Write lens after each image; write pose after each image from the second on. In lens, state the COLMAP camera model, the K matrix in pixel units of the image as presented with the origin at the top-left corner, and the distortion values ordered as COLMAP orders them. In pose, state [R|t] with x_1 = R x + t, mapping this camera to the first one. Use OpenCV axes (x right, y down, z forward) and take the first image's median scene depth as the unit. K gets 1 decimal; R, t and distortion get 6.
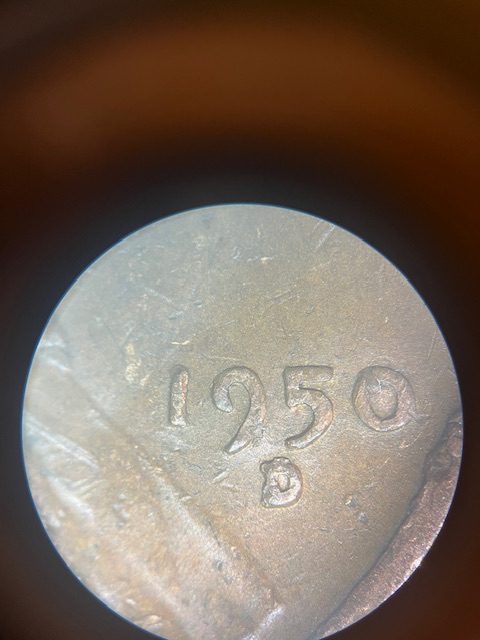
lens RADIAL K [[491.5, 0, 242.1], [0, 491.5, 321.6], [0, 0, 1]] dist [0.004240, -0.000819]
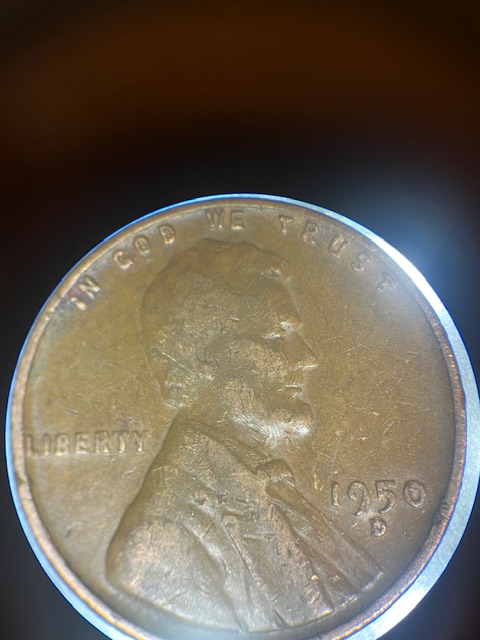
lens RADIAL K [[519.6, 0, 237.2], [0, 519.6, 320.3], [0, 0, 1]] dist [0.005989, 0.001348]
pose [[0.982213, -0.083984, -0.167938, -0.102171], [0.061910, 0.989232, -0.132616, -0.446818], [0.177268, 0.119860, 0.976837, -1.990213]]
